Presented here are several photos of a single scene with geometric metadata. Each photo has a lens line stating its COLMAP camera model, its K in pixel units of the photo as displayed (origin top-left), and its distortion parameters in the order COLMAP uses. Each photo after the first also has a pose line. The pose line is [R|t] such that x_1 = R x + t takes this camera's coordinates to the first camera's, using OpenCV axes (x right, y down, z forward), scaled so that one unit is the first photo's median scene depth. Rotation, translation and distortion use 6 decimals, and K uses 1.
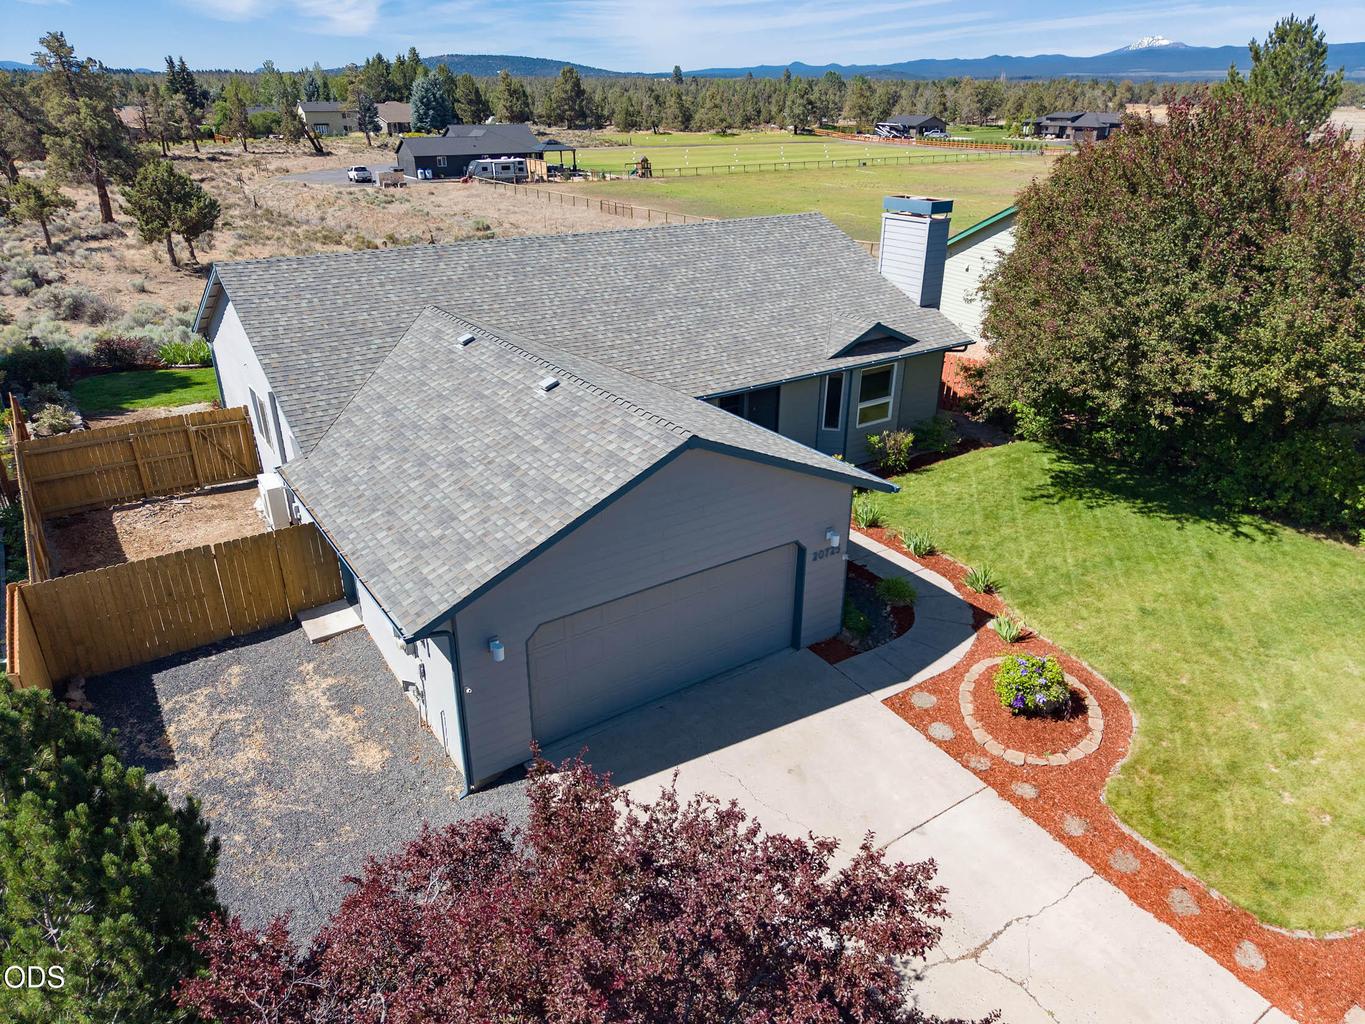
lens RADIAL K [[912.0, 0, 682.5], [0, 912.0, 512.0], [0, 0, 1]] dist [0.026194, -0.023258]
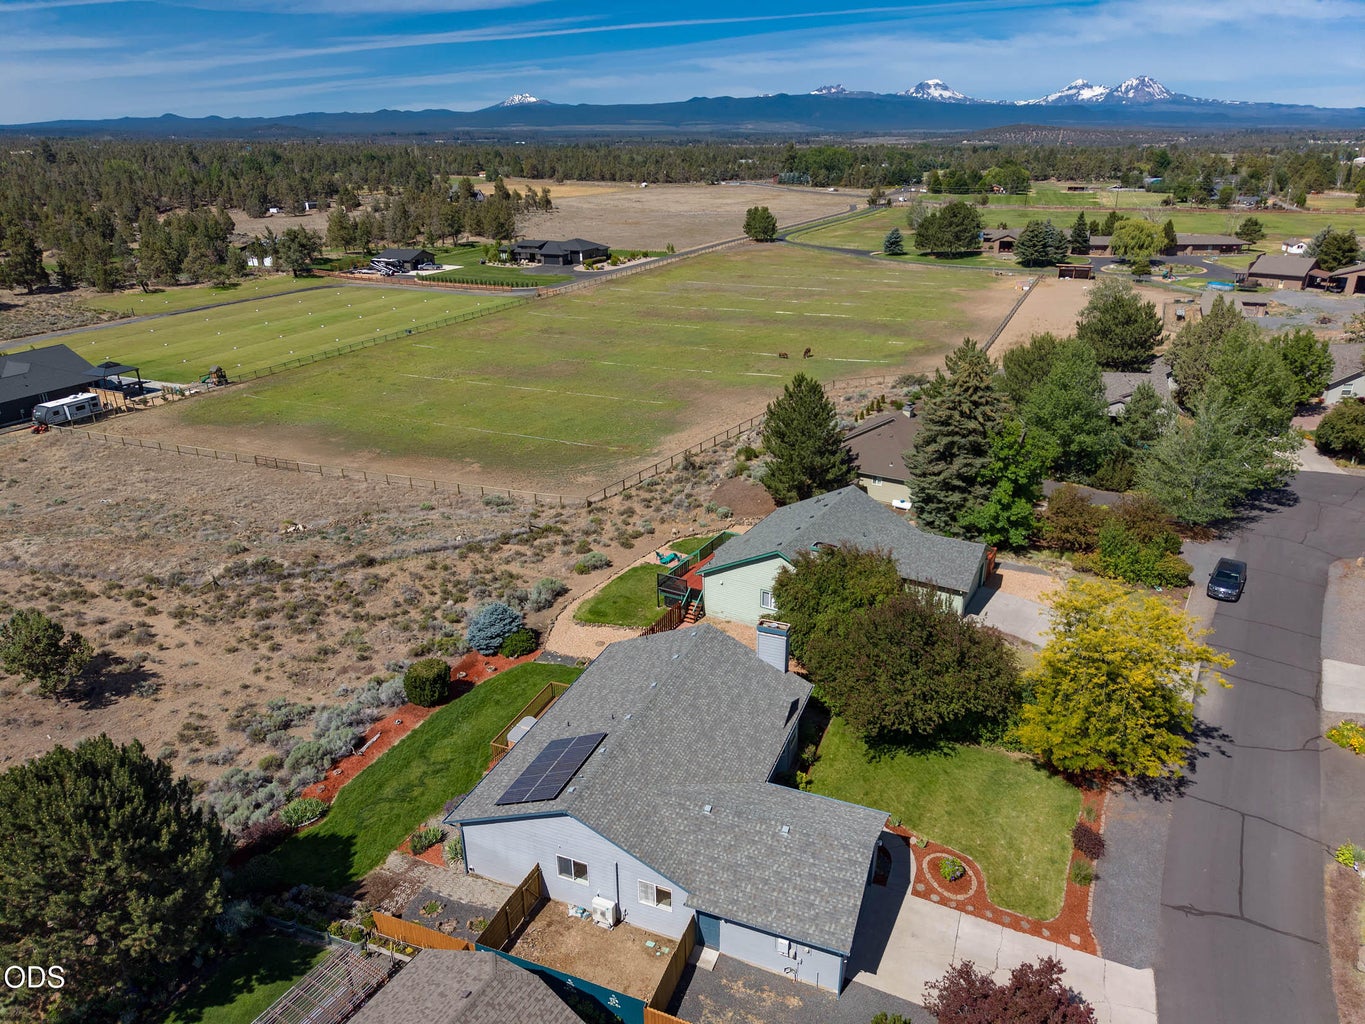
lens RADIAL K [[912.0, 0, 682.5], [0, 912.0, 512.0], [0, 0, 1]] dist [0.026194, -0.023258]
pose [[0.833069, -0.216669, 0.508970, -1.015687], [0.240464, 0.970461, 0.019540, -0.760463], [-0.498169, 0.106111, 0.860563, -0.782452]]
